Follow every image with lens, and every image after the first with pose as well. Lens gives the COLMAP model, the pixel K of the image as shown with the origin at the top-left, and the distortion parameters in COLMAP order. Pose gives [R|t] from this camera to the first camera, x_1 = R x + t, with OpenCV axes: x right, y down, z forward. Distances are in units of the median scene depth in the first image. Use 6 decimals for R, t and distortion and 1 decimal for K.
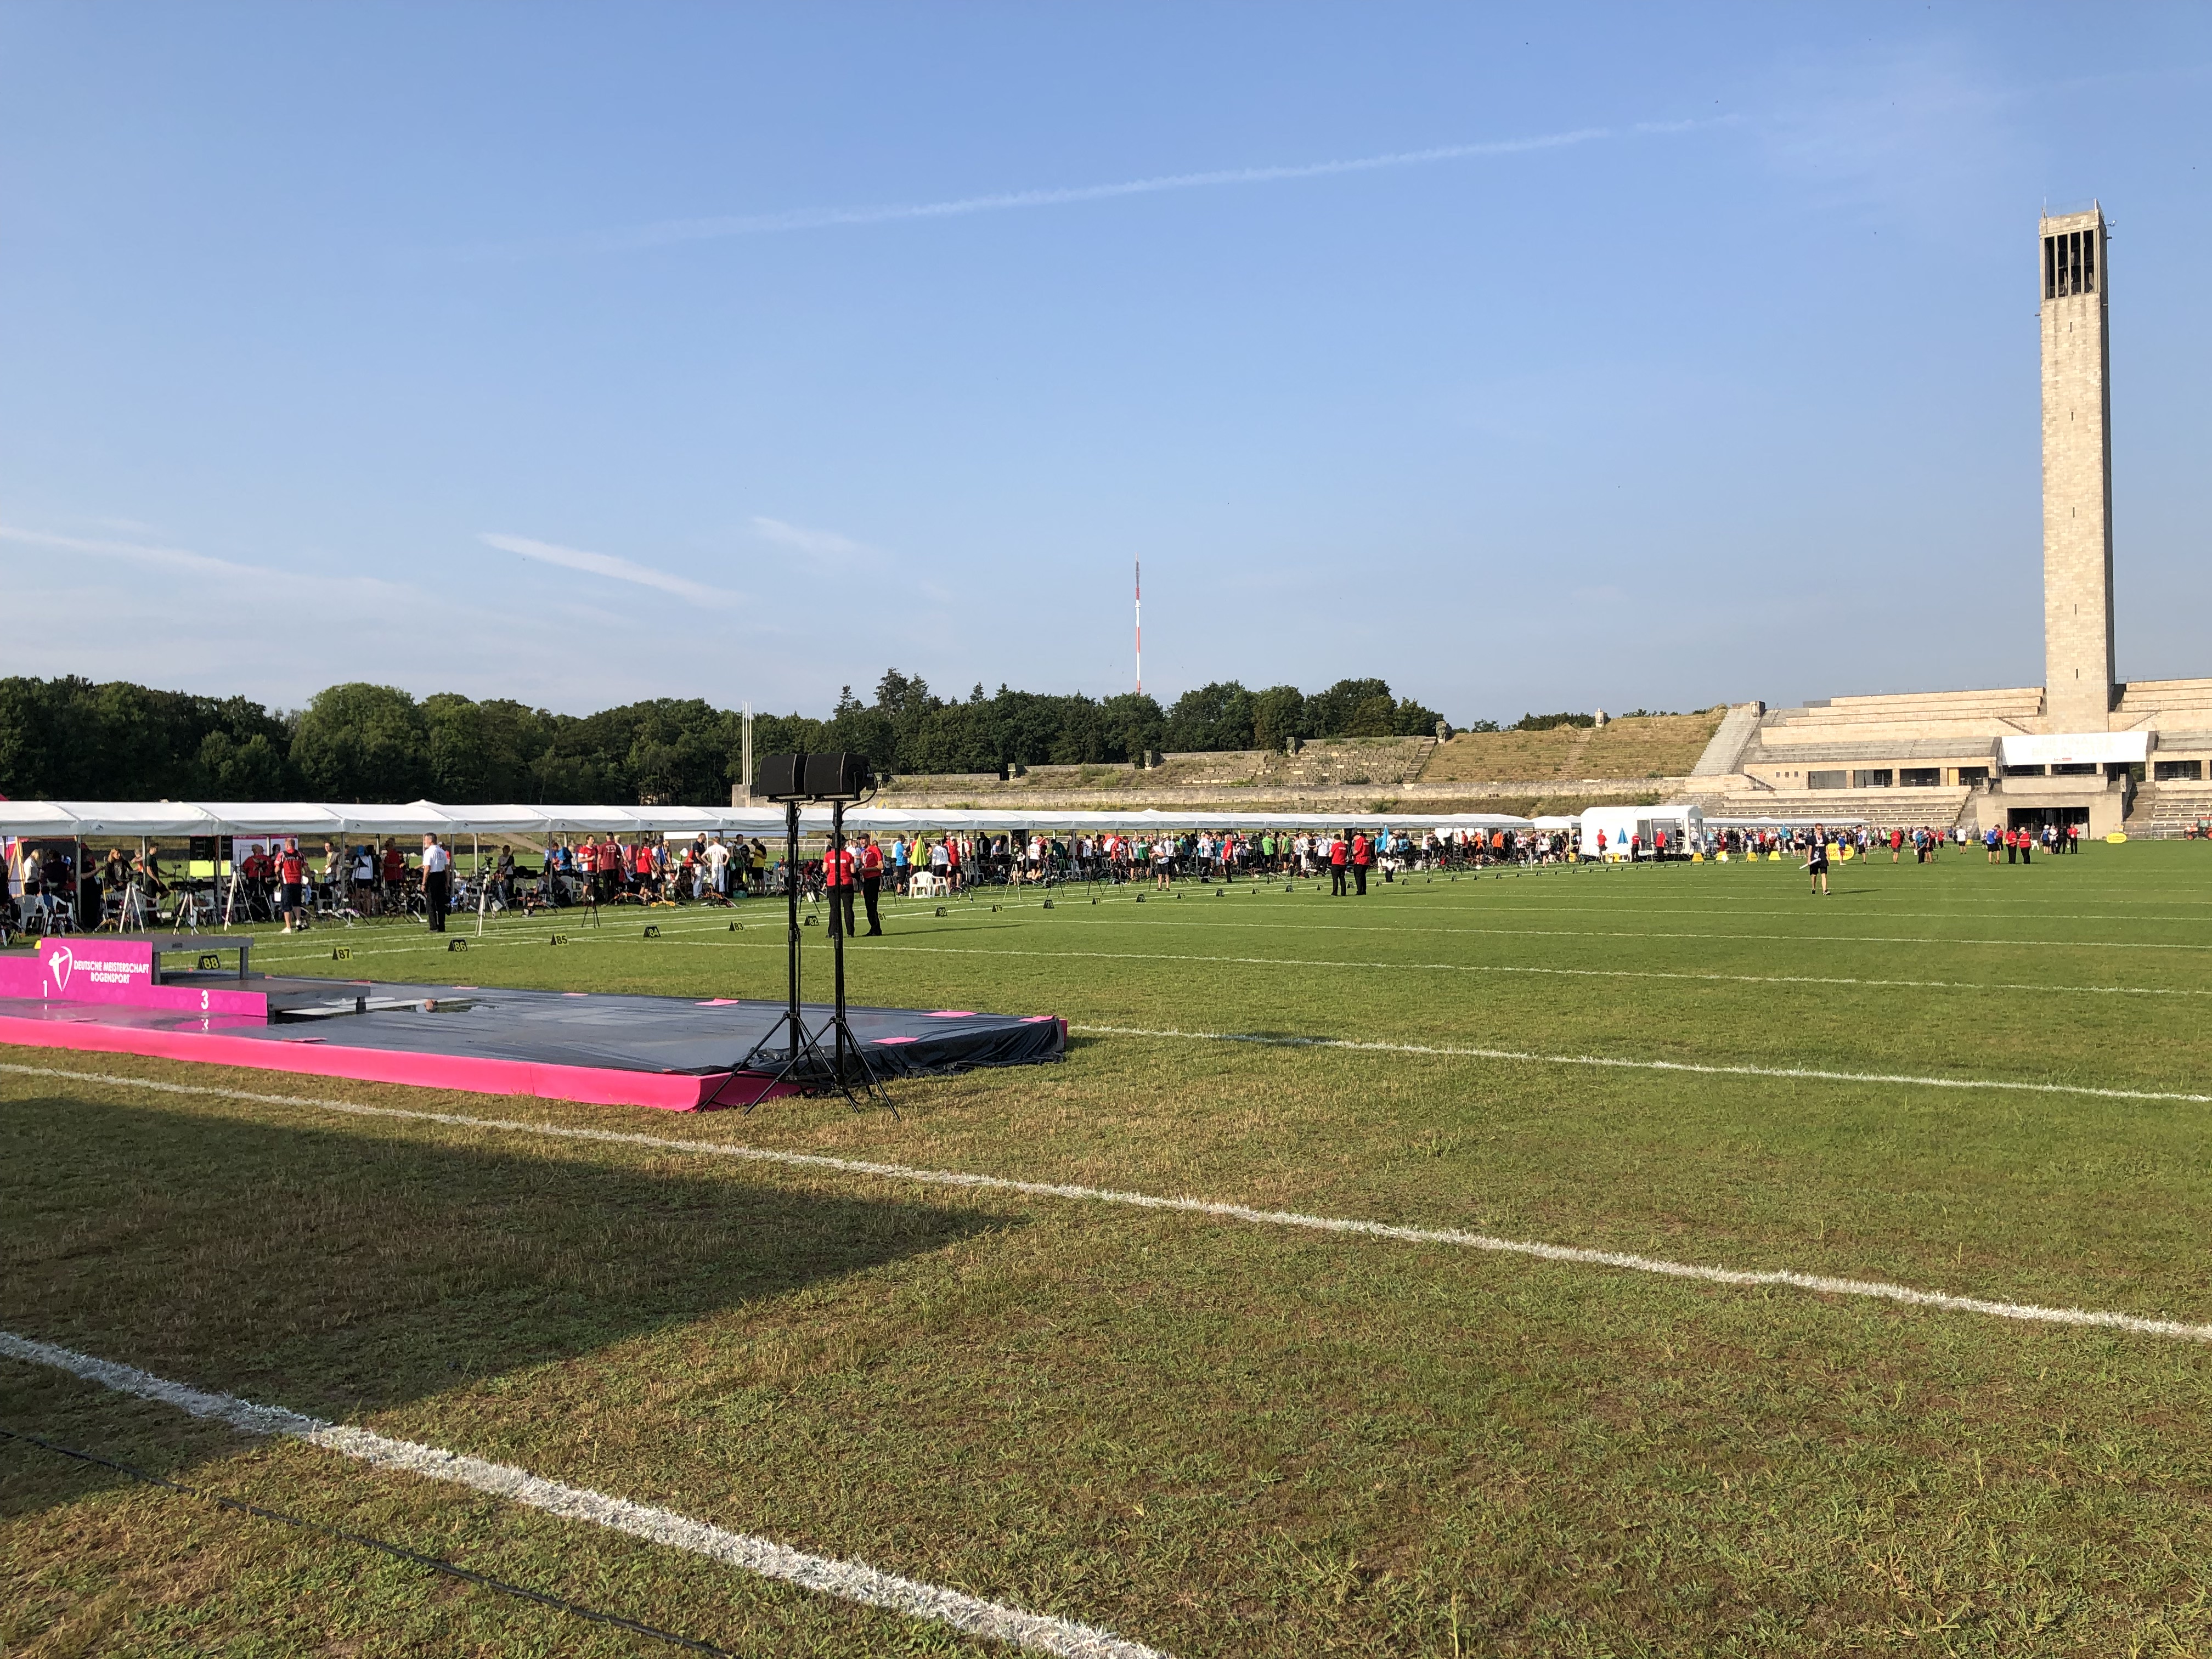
lens RADIAL K [[1810.9, 0, 1118.1], [0, 1810.9, 840.9], [0, 0, 1]] dist [0.061670, -0.079159]
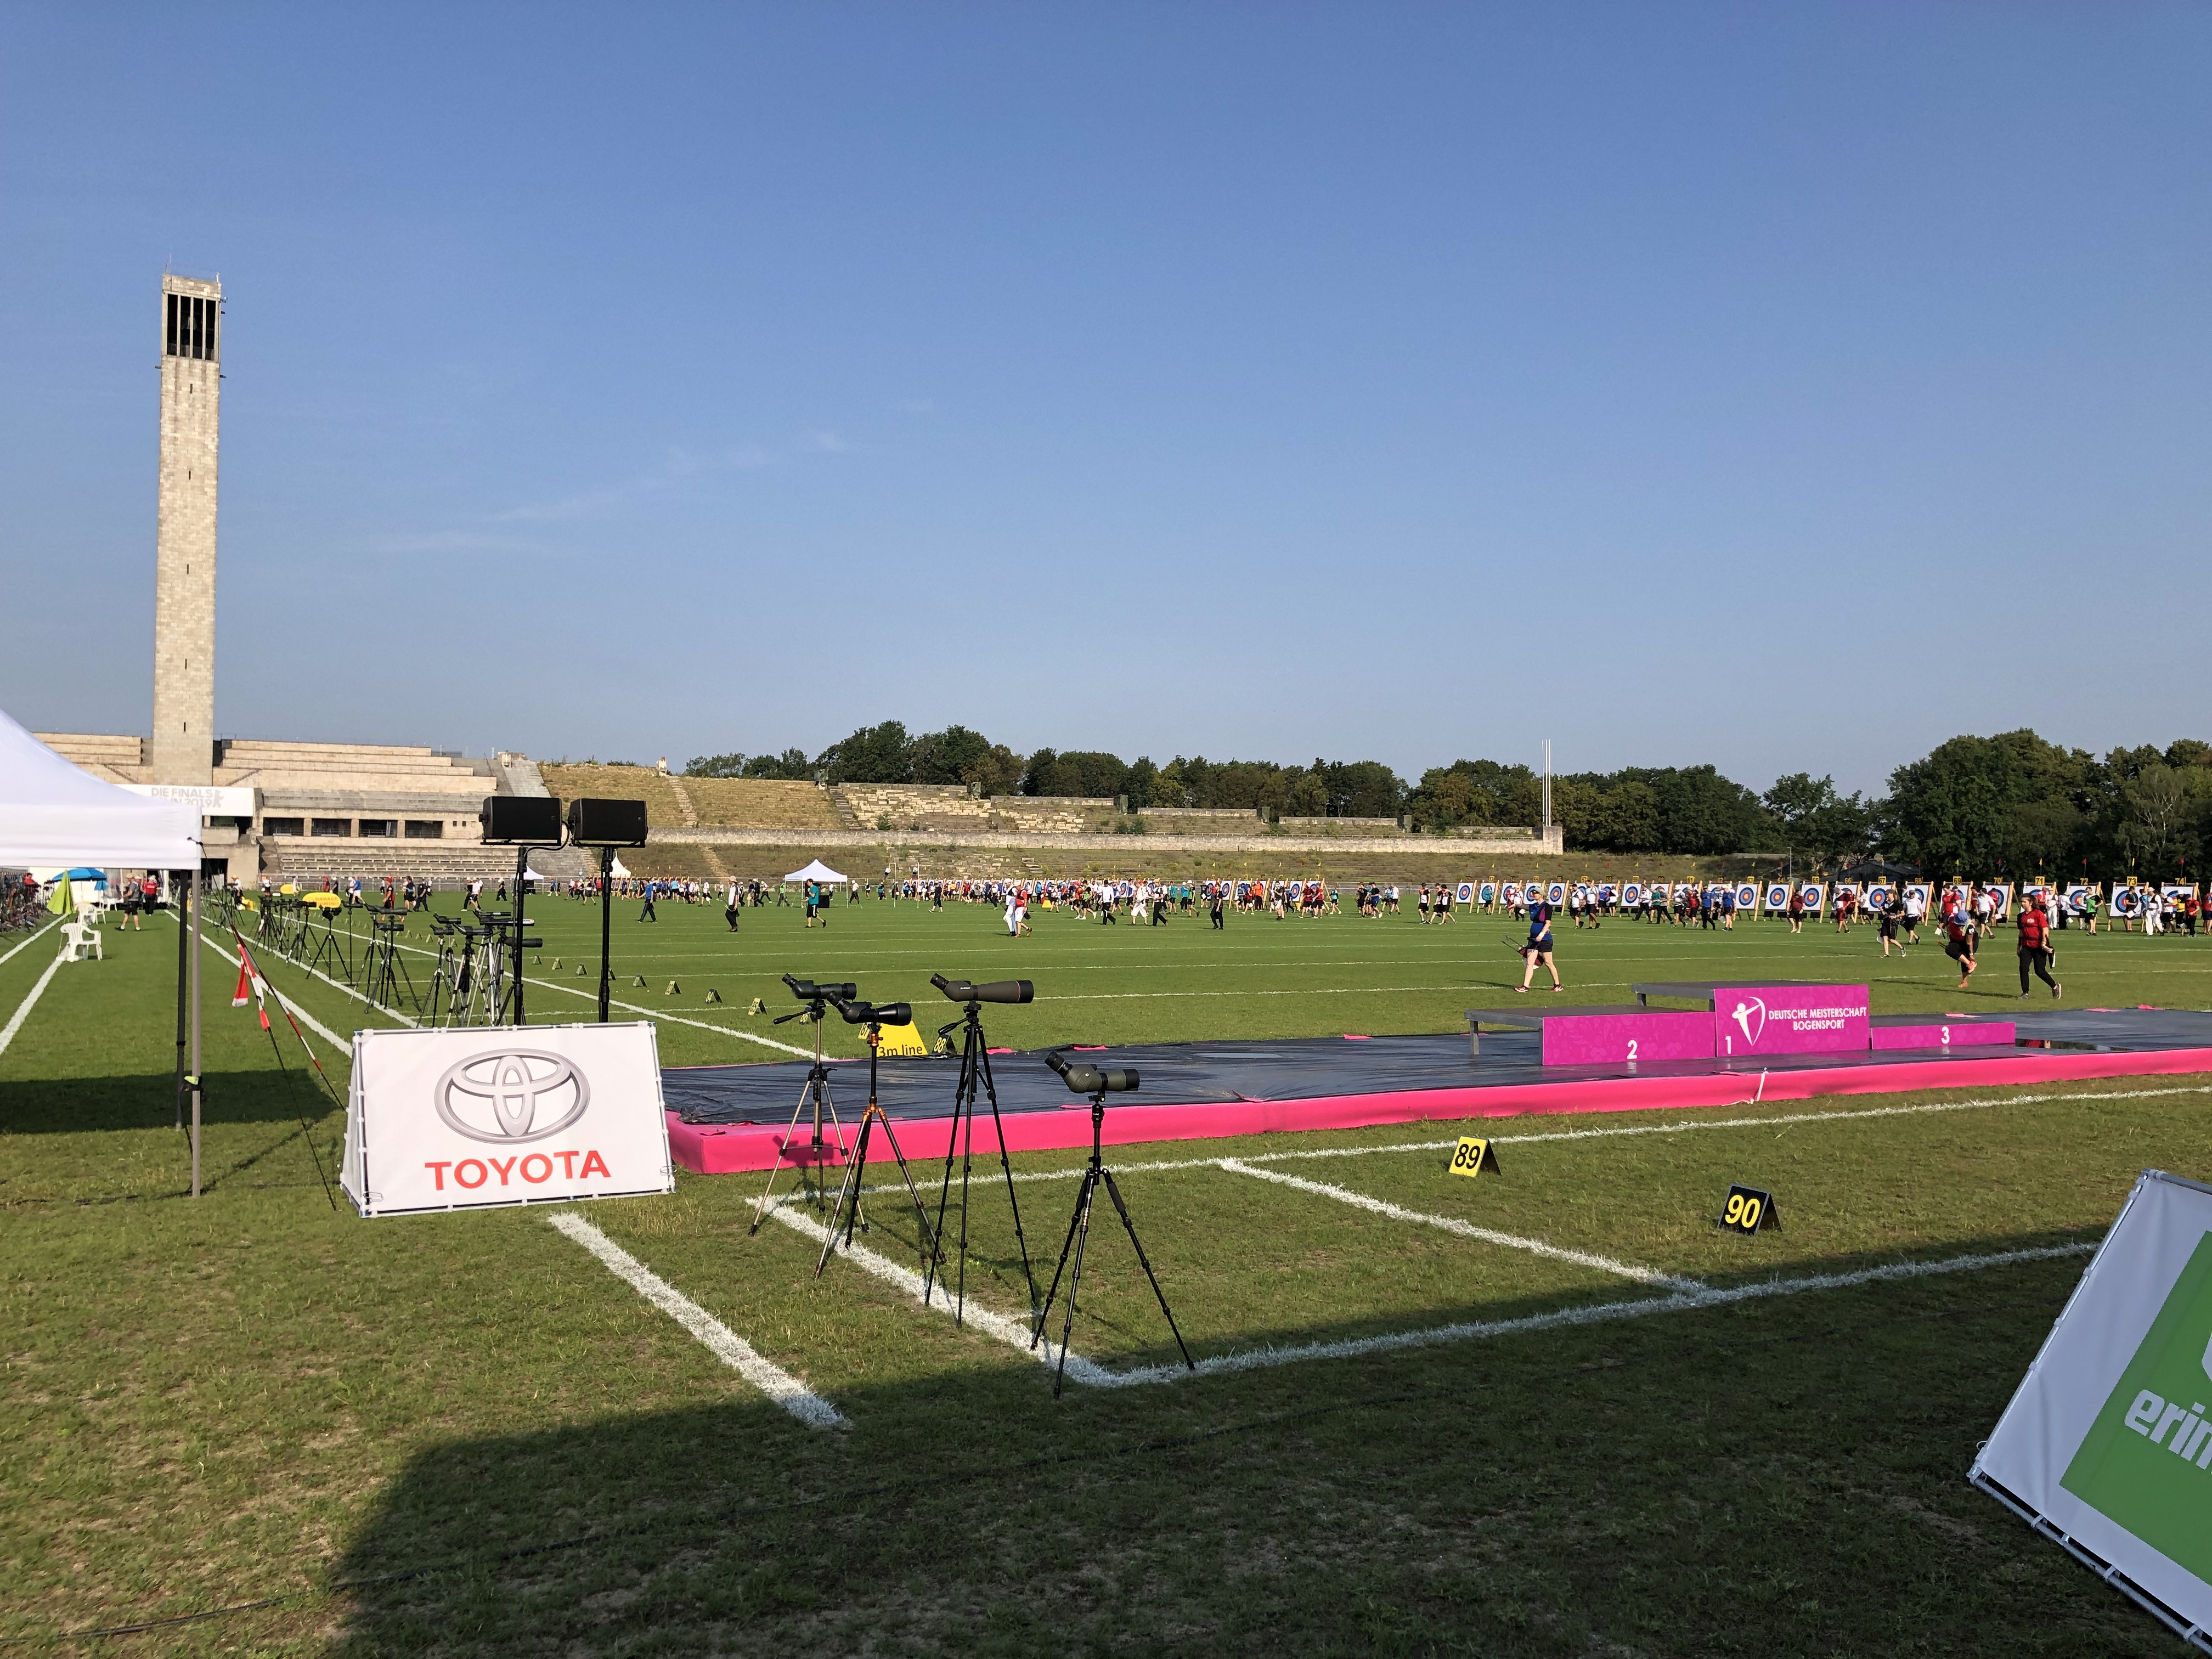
lens RADIAL K [[1810.9, 0, 1106.1], [0, 1810.9, 826.4], [0, 0, 1]] dist [0.061670, -0.079159]
pose [[0.470714, 0.043442, 0.881216, -0.123099], [-0.011555, 0.999005, -0.043077, 0.001365], [-0.882210, 0.010095, 0.470747, 0.069498]]
